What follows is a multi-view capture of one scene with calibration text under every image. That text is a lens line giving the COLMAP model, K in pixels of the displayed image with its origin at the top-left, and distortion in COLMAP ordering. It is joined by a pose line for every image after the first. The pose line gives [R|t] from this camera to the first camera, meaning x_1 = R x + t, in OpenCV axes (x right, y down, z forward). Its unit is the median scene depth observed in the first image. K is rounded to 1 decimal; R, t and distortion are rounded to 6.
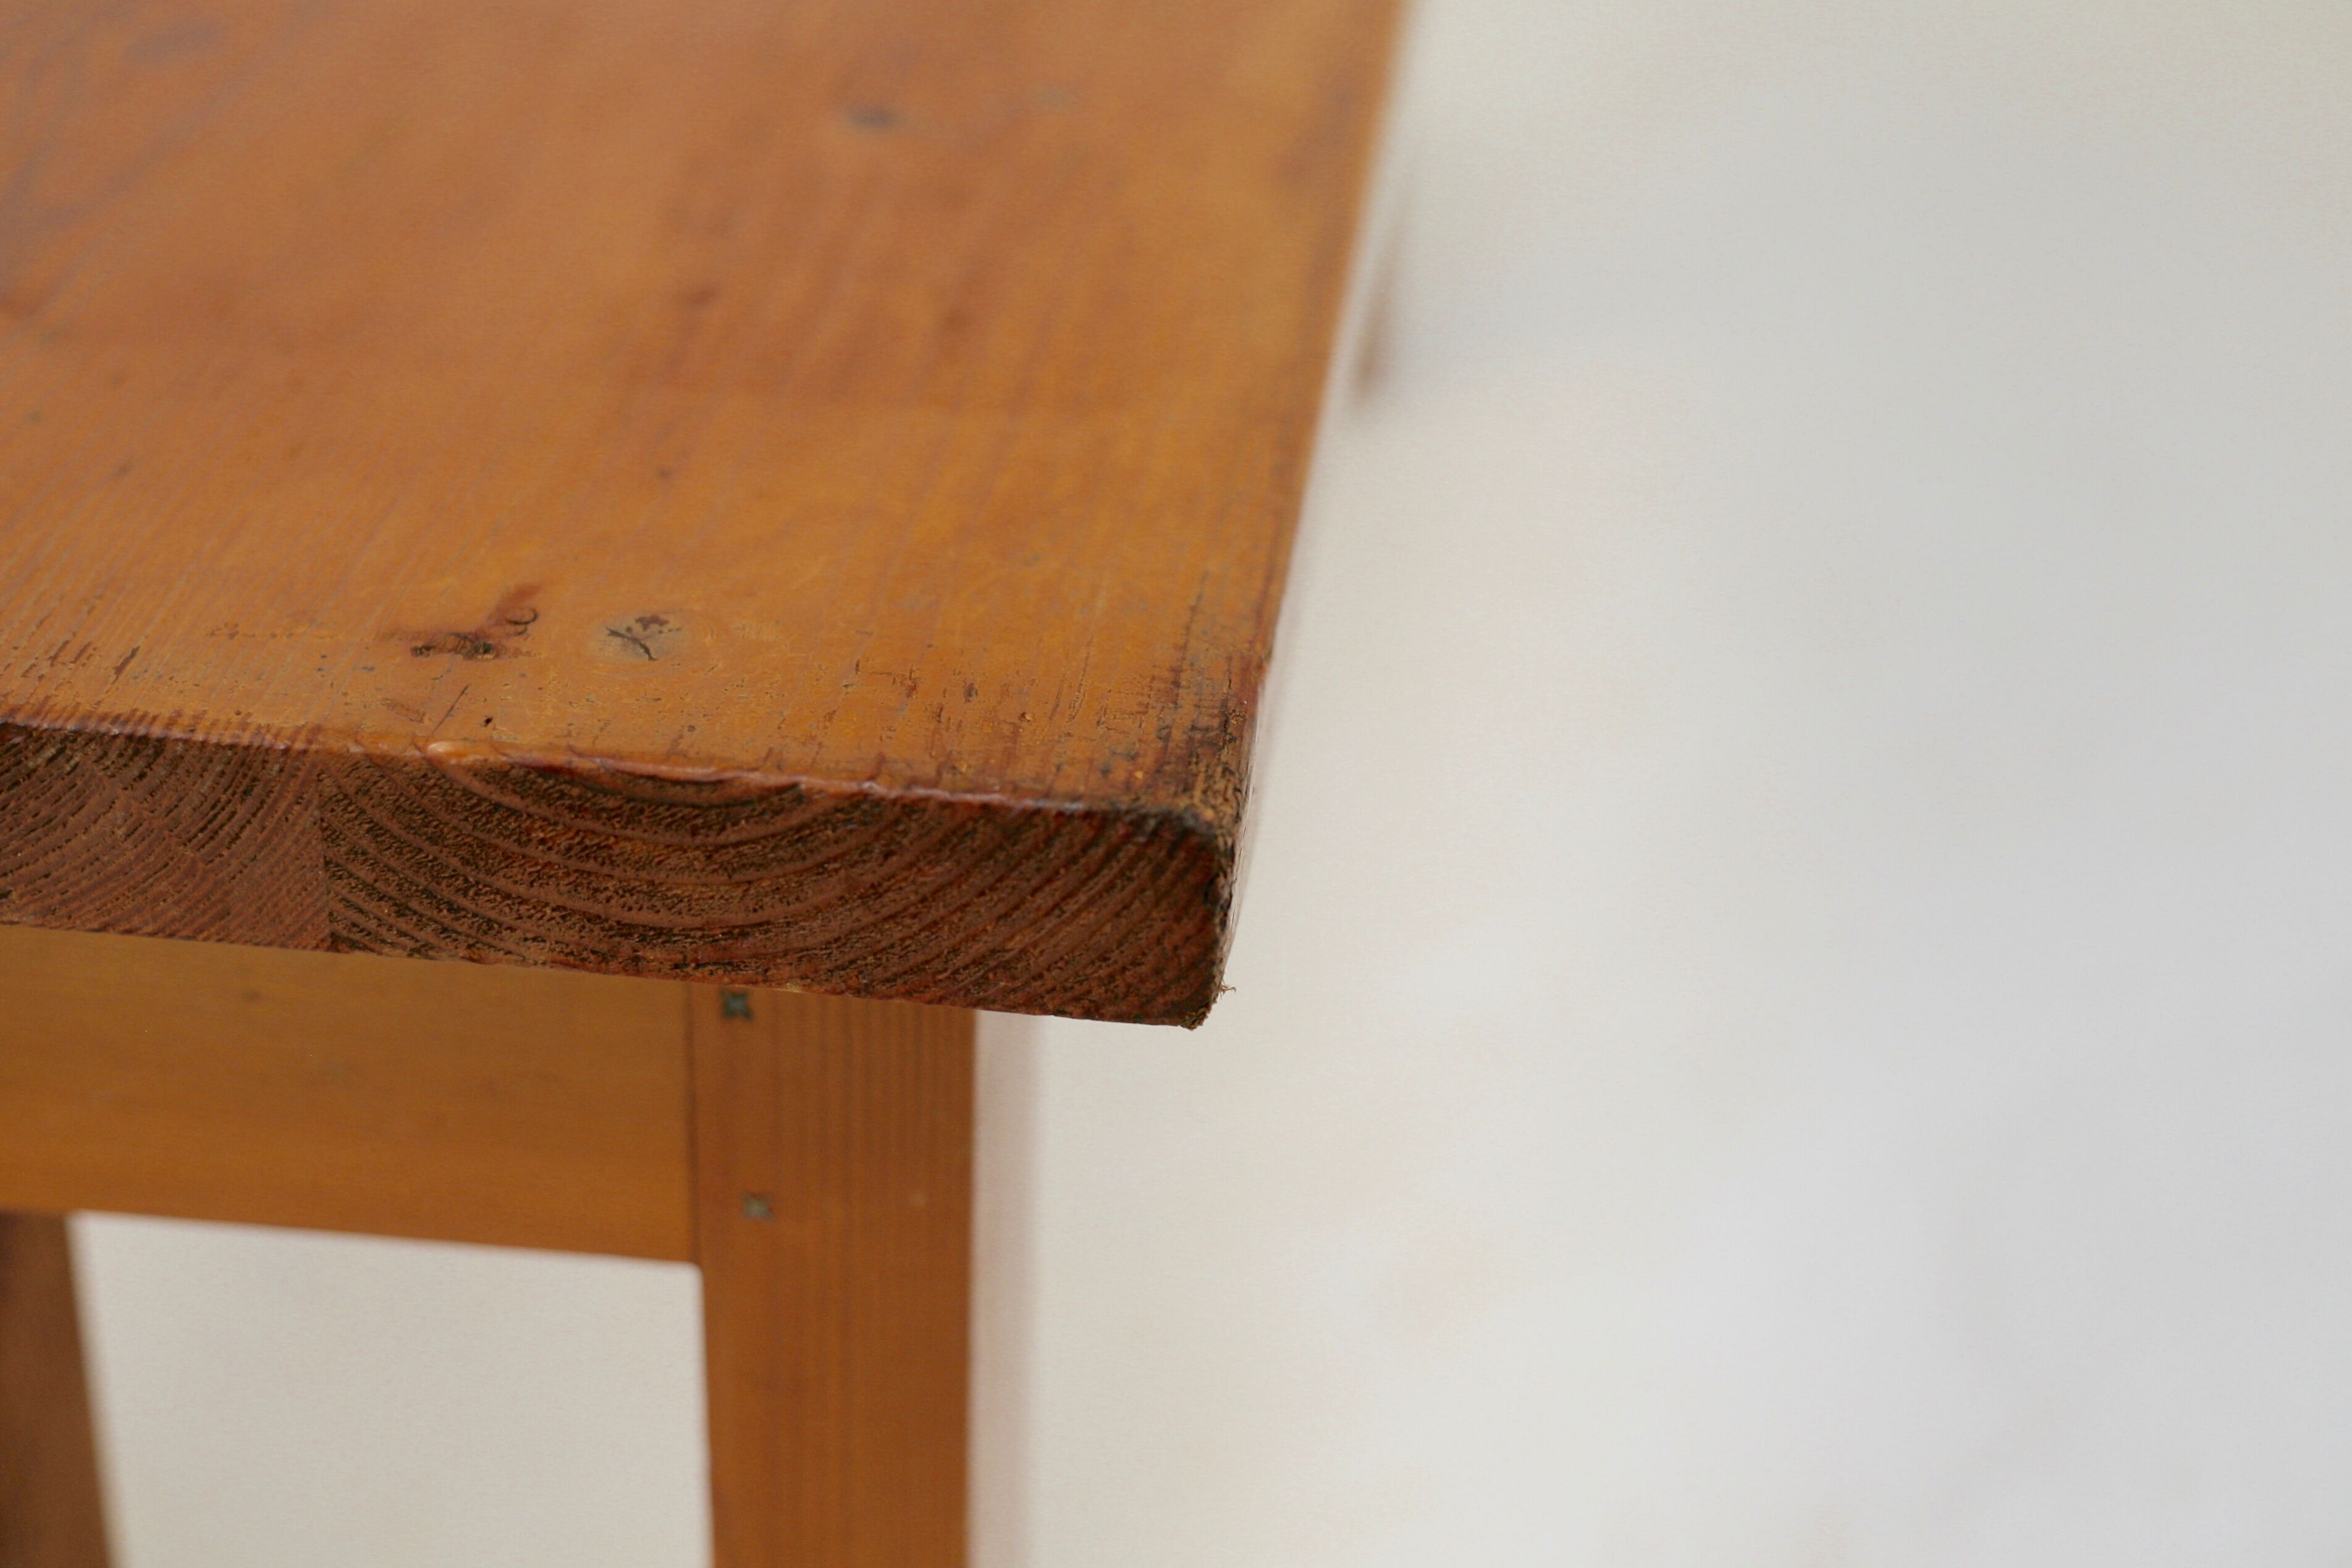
lens RADIAL K [[3765.1, 0, 1176.0], [0, 3765.1, 784.0], [0, 0, 1]] dist [-0.104463, -0.034722]
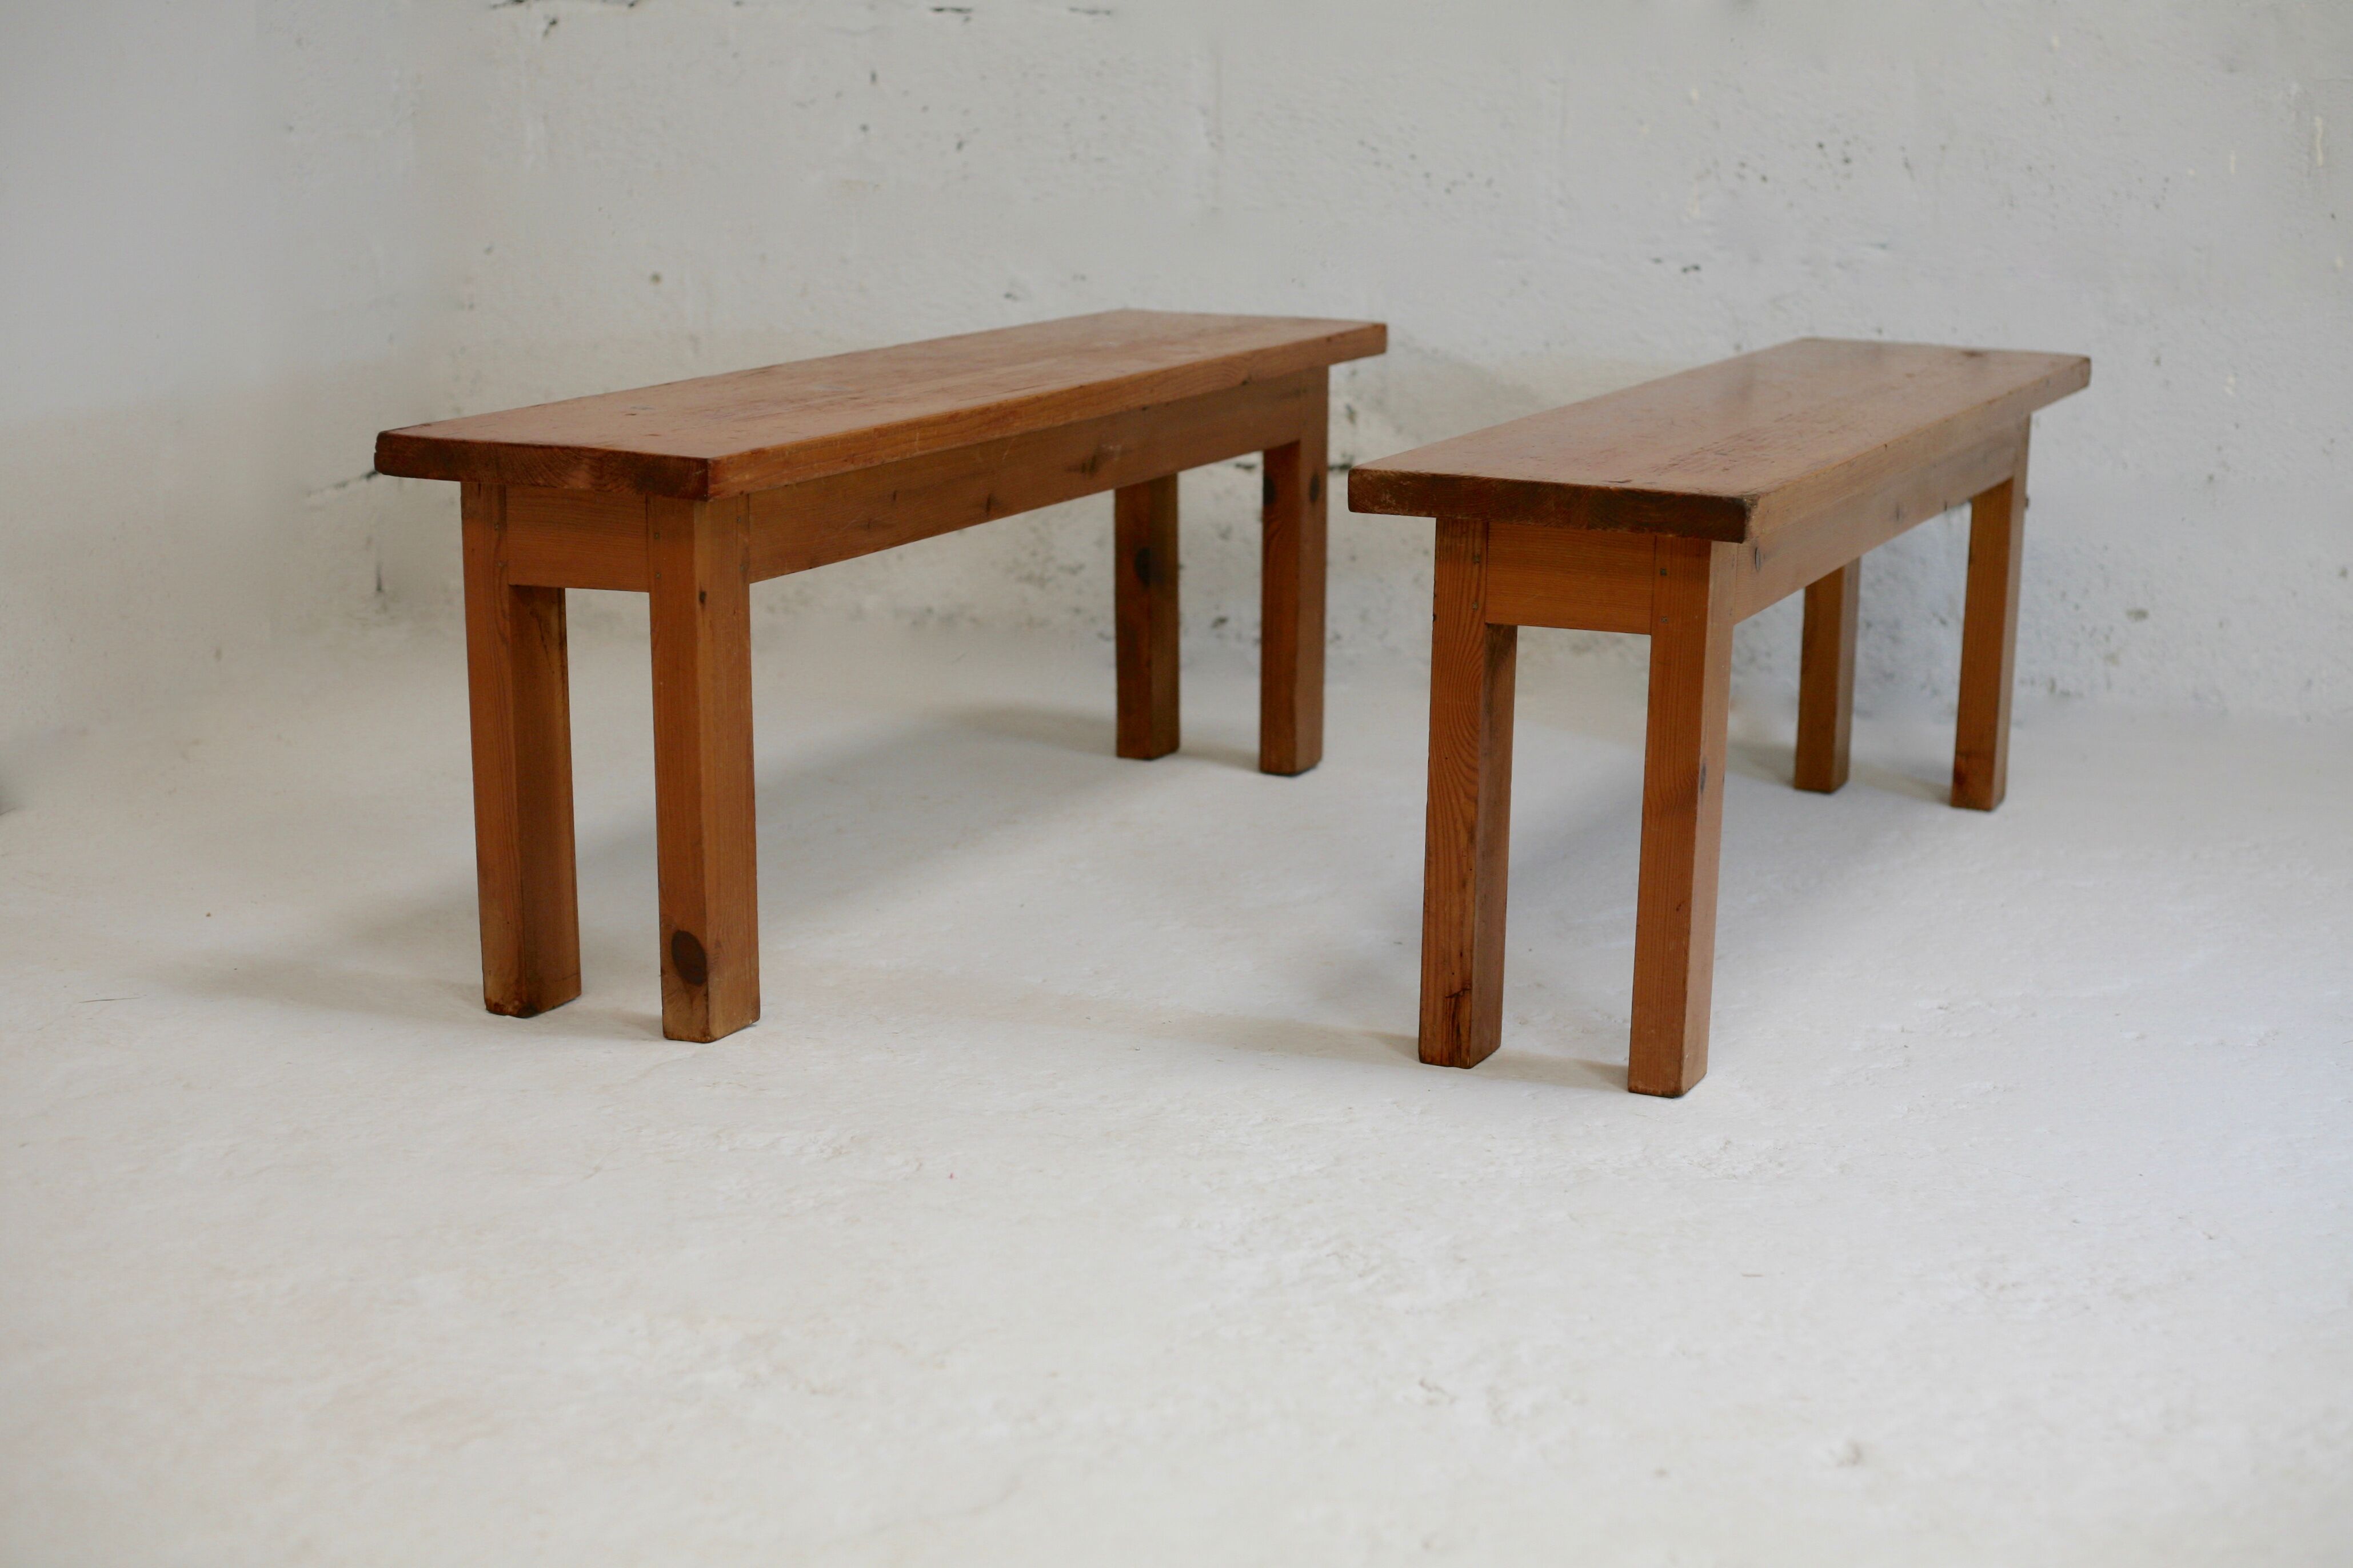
lens RADIAL K [[3658.3, 0, 1176.5], [0, 3658.3, 784.0], [0, 0, 1]] dist [-0.094560, -0.096475]
pose [[0.951263, 0.045800, -0.304960, 0.847693], [-0.140088, 0.945164, -0.295026, 2.055112], [0.274725, 0.323369, 0.905516, -3.877687]]
